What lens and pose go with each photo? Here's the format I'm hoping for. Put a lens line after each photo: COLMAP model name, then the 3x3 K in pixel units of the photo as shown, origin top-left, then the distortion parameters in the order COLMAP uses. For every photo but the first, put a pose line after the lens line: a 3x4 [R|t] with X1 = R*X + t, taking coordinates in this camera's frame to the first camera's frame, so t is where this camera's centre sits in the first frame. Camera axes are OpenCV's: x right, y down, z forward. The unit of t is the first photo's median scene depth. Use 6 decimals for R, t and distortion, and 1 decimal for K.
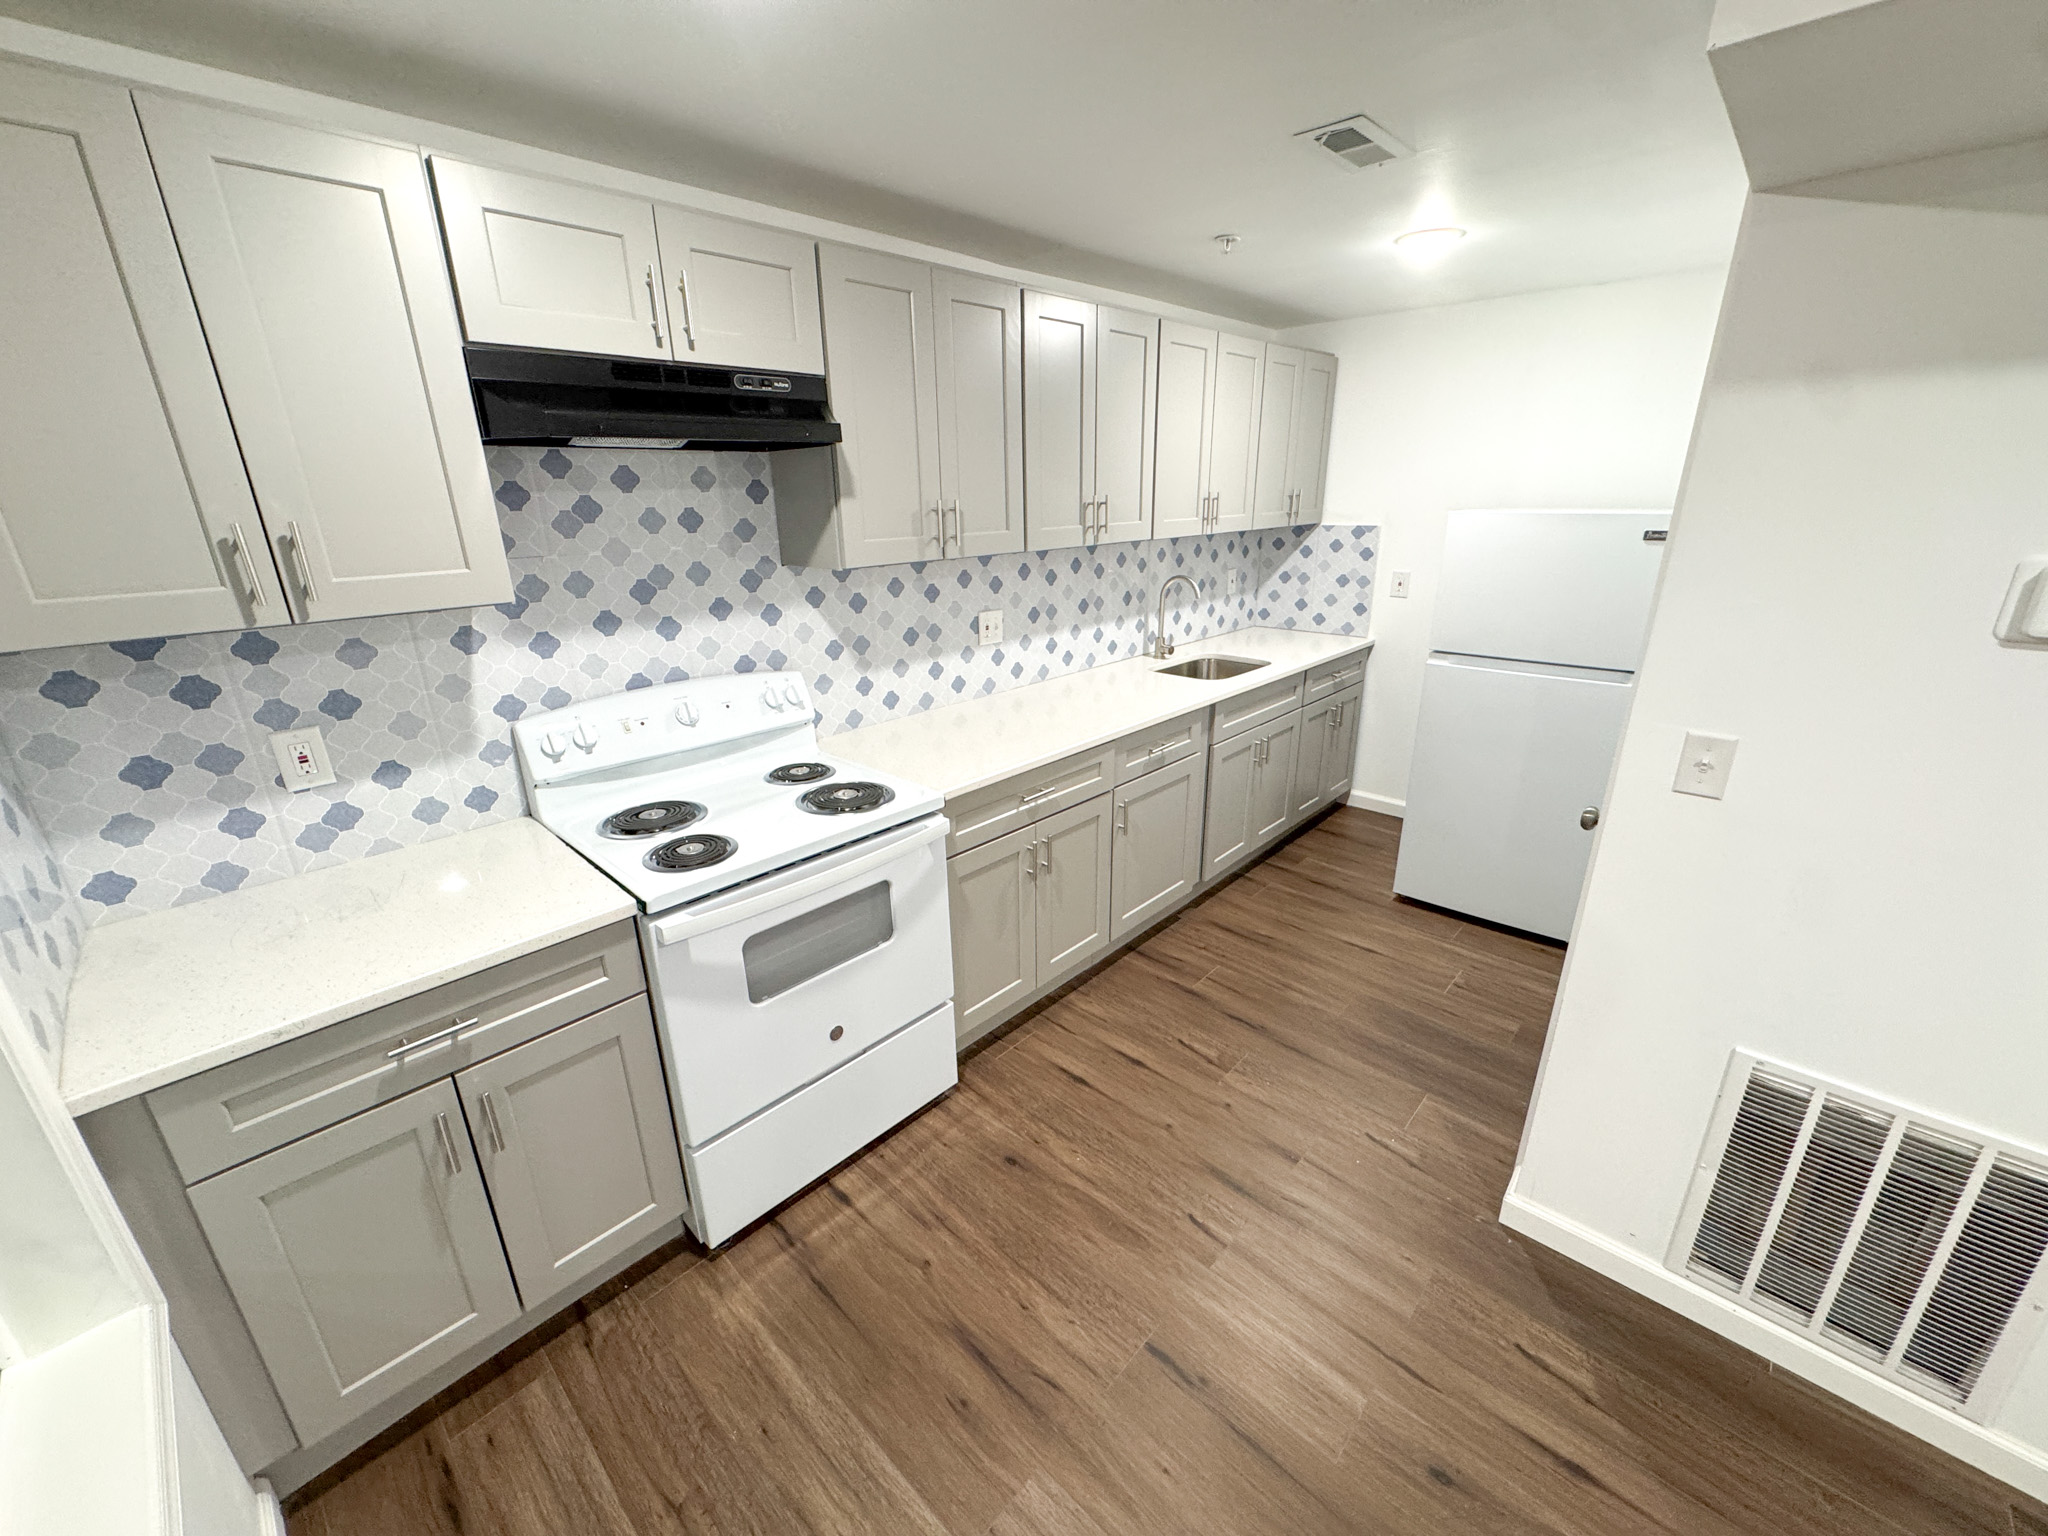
lens RADIAL K [[819.0, 0, 1021.3], [0, 819.0, 768.2], [0, 0, 1]] dist [-0.003519, 0.000380]
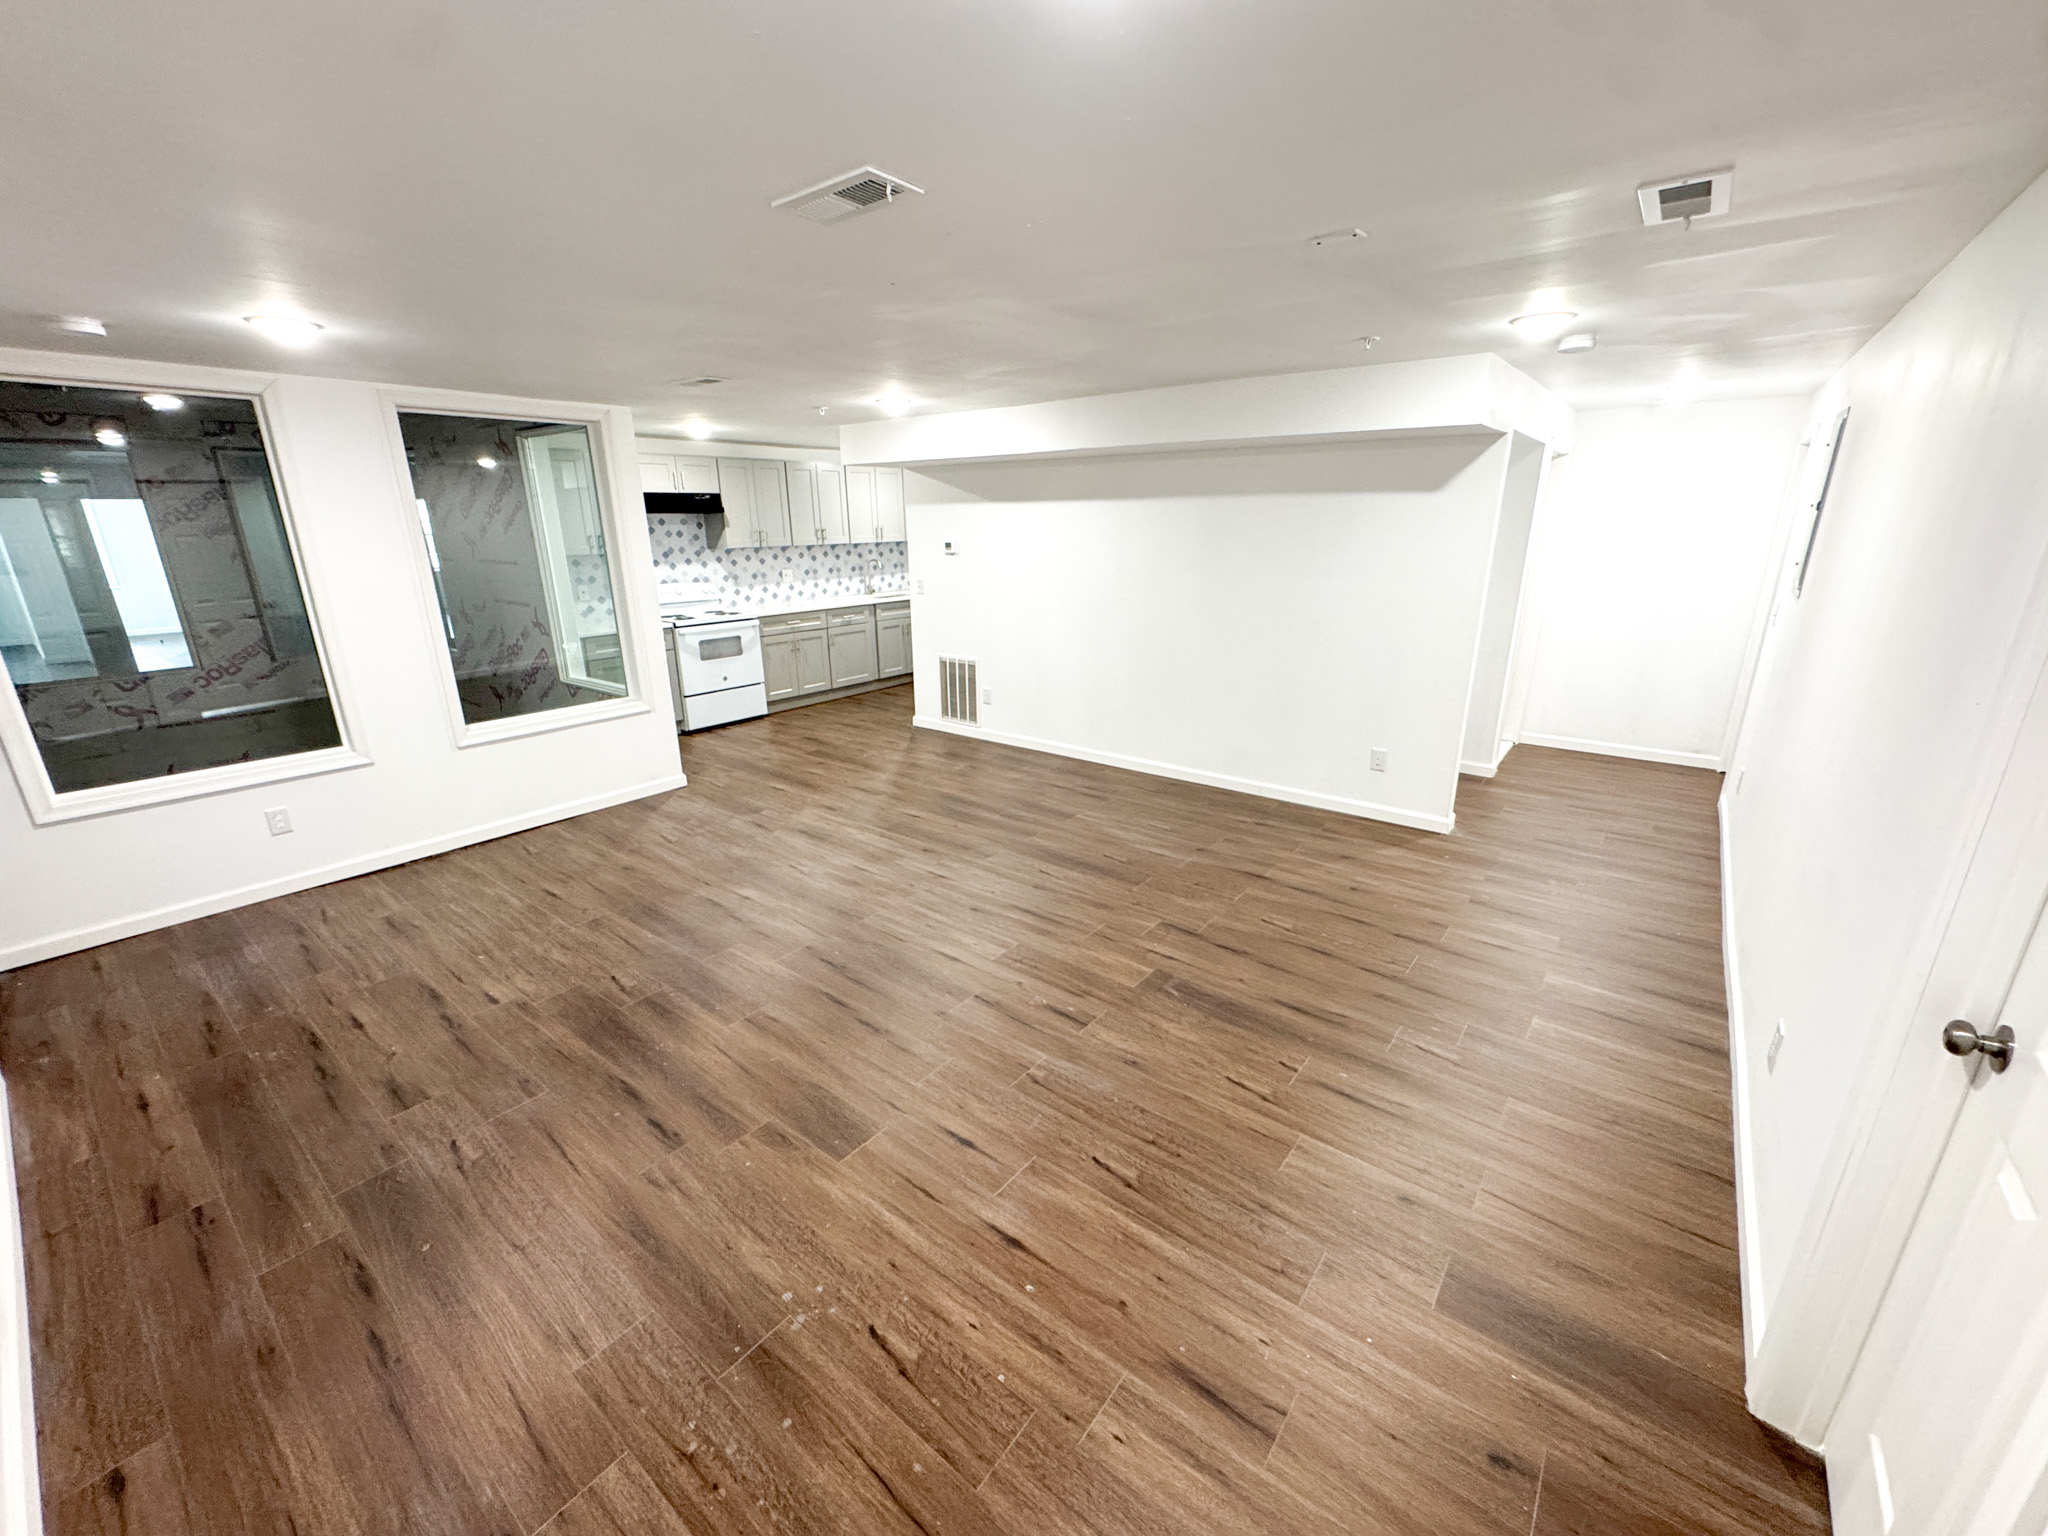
lens RADIAL K [[819.0, 0, 1021.3], [0, 819.0, 768.2], [0, 0, 1]] dist [-0.003519, 0.000380]
pose [[0.996263, -0.021596, 0.083626, 0.687531], [0.024527, 0.999114, -0.034188, 0.802360], [-0.082813, 0.036111, 0.995911, -2.413563]]
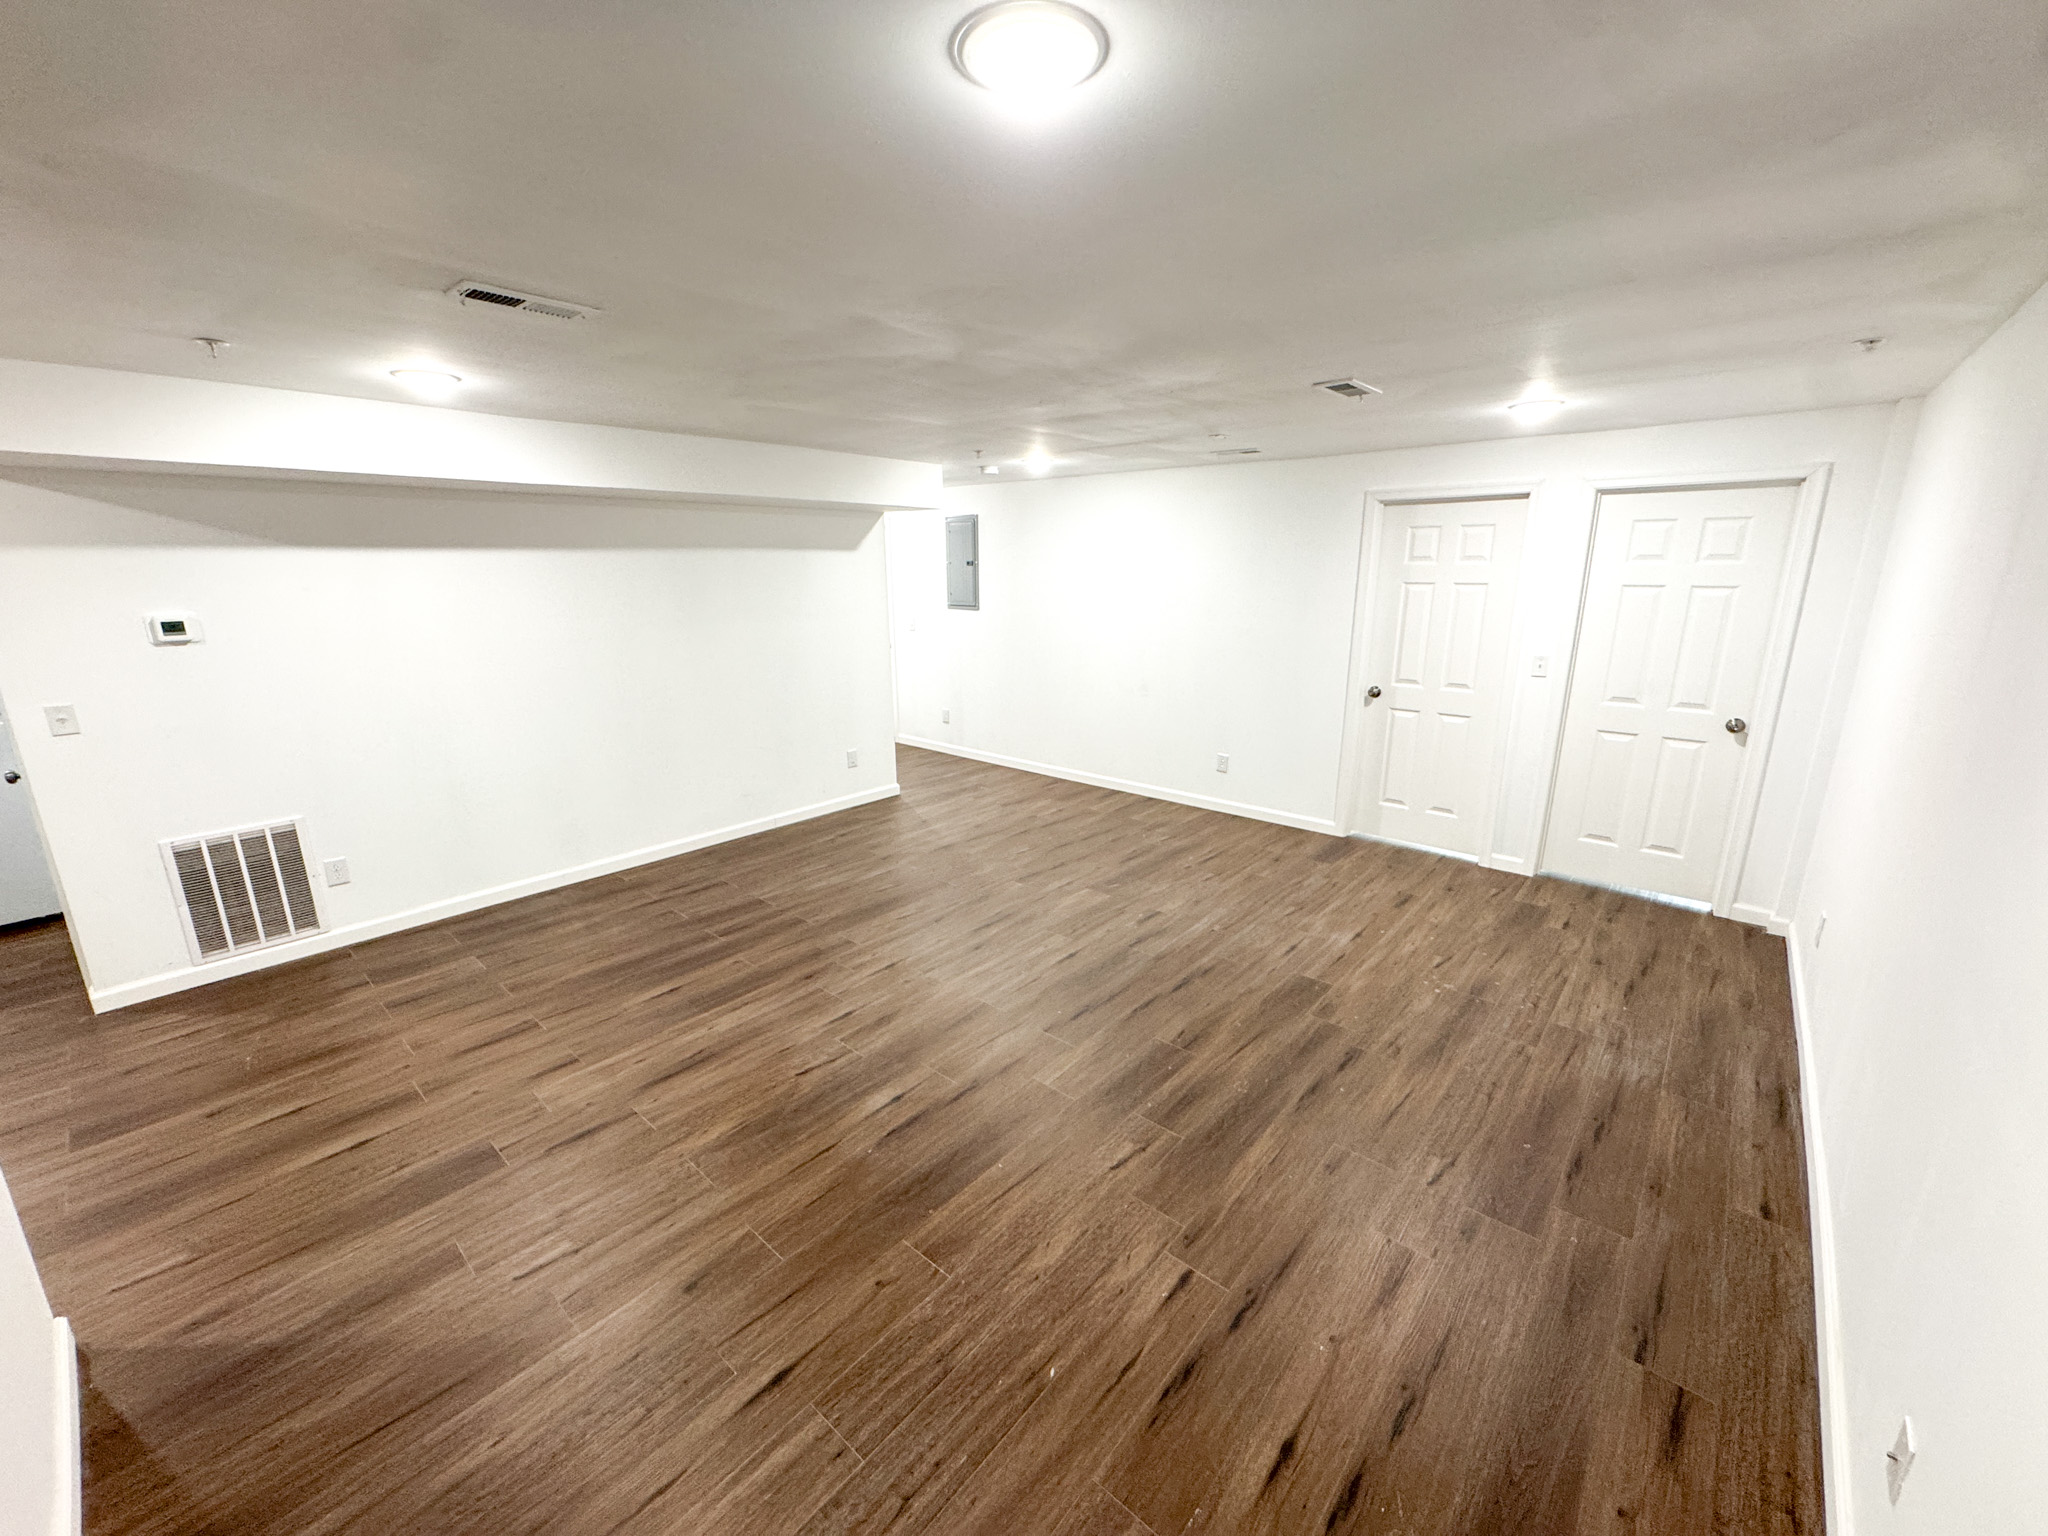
lens RADIAL K [[819.0, 0, 1021.3], [0, 819.0, 768.2], [0, 0, 1]] dist [-0.003519, 0.000380]
pose [[-0.036266, -0.229186, 0.972707, -0.912365], [0.333780, 0.914673, 0.227957, 0.313085], [-0.941953, 0.332937, 0.043326, -0.945874]]
